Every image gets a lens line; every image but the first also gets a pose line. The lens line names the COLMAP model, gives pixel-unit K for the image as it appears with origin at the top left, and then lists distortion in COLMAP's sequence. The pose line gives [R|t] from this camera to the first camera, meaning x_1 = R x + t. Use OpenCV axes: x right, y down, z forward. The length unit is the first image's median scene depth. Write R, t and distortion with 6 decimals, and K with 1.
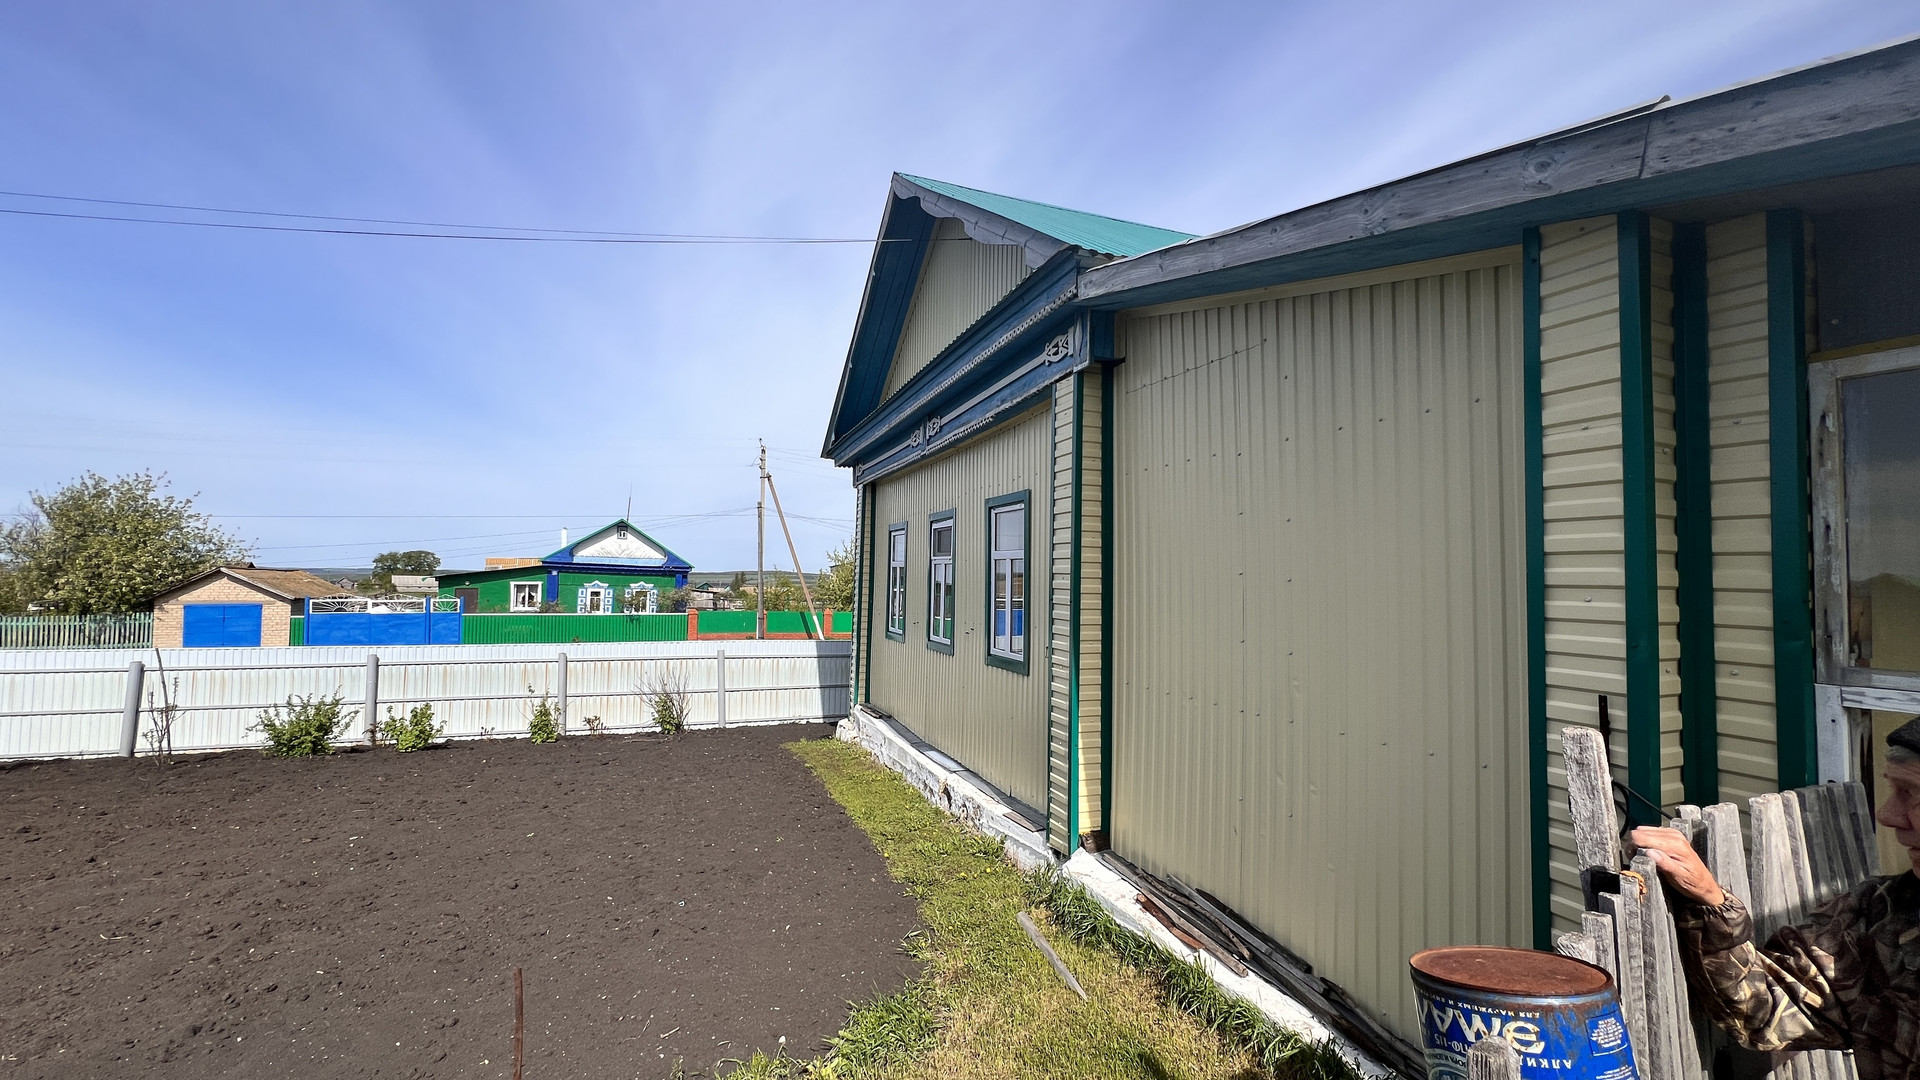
lens RADIAL K [[765.9, 0, 953.9], [0, 765.9, 551.5], [0, 0, 1]] dist [-0.000595, 0.000243]
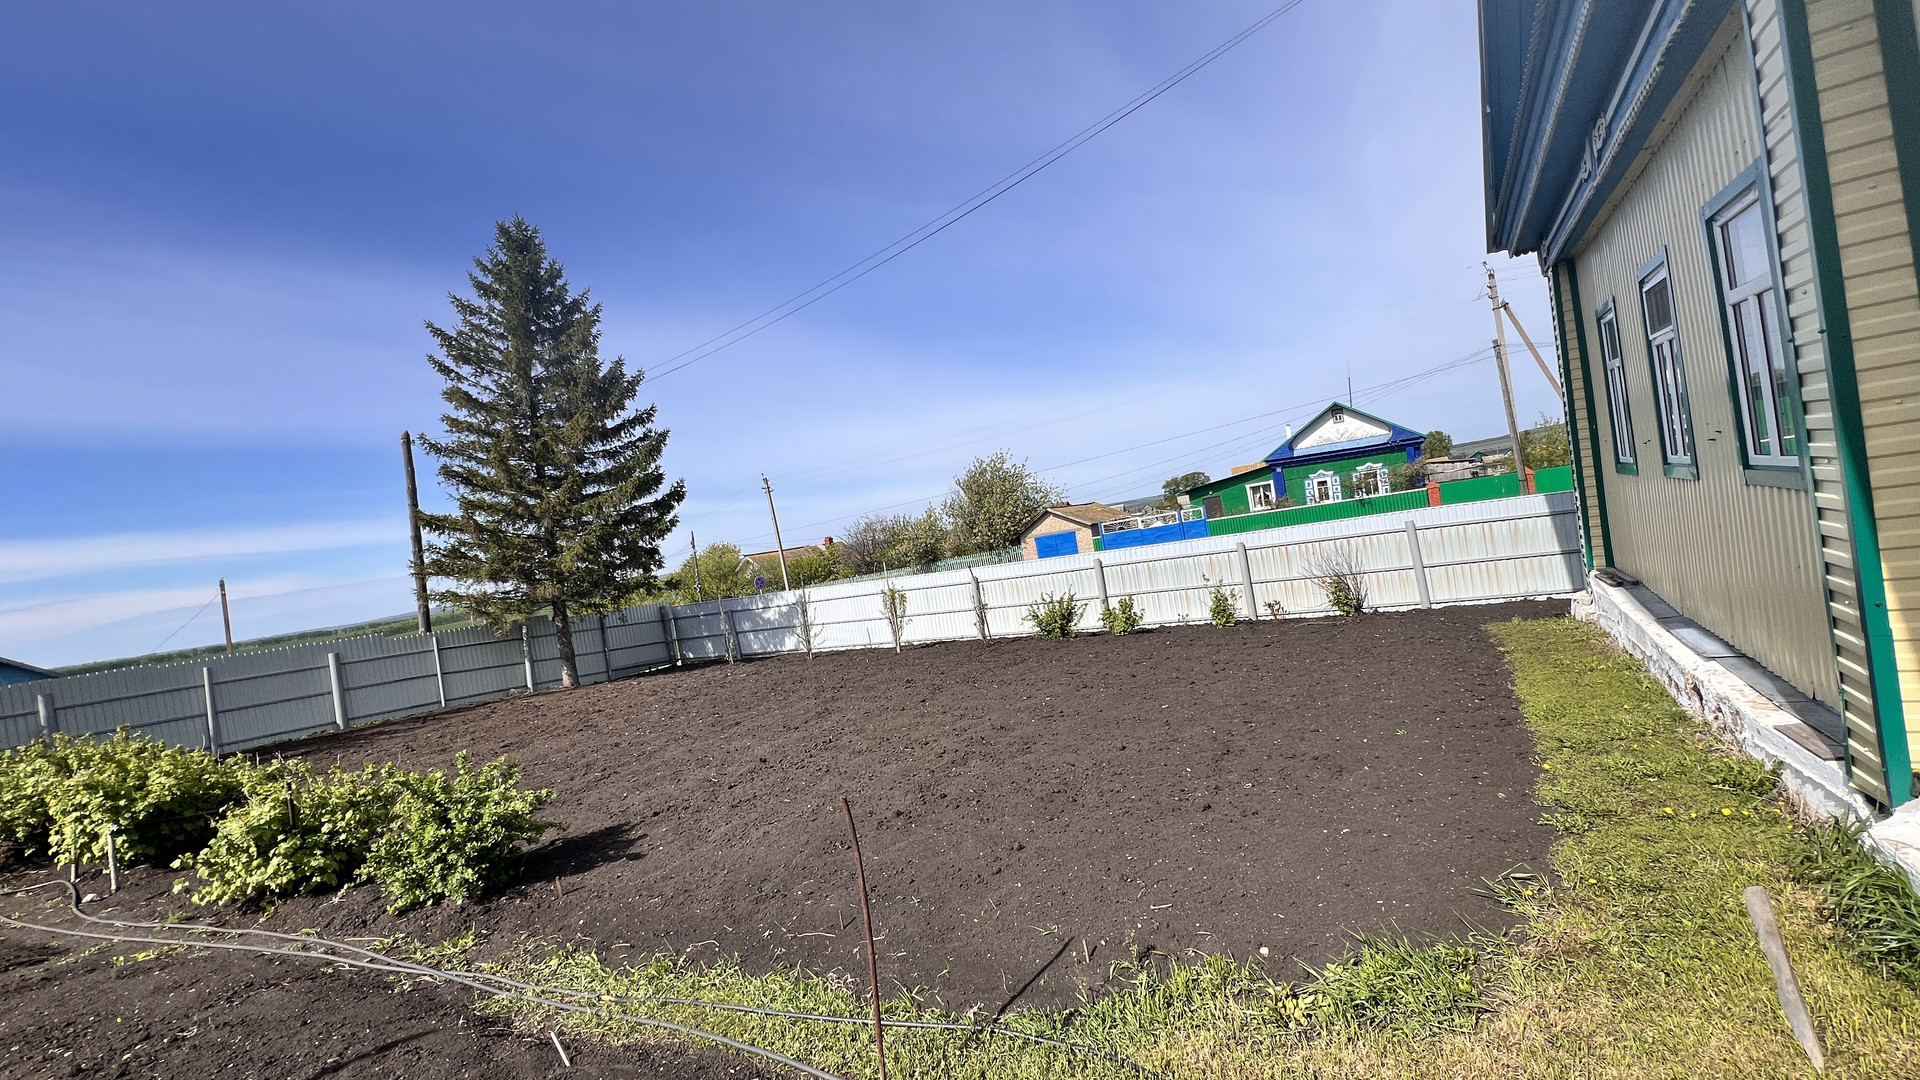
lens RADIAL K [[765.9, 0, 970.3], [0, 765.9, 543.3], [0, 0, 1]] dist [-0.000595, 0.000243]
pose [[0.598564, -0.099751, -0.794840, 0.100760], [0.199754, 0.979460, 0.027507, 0.037437], [0.775770, -0.175237, 0.606195, 0.107189]]
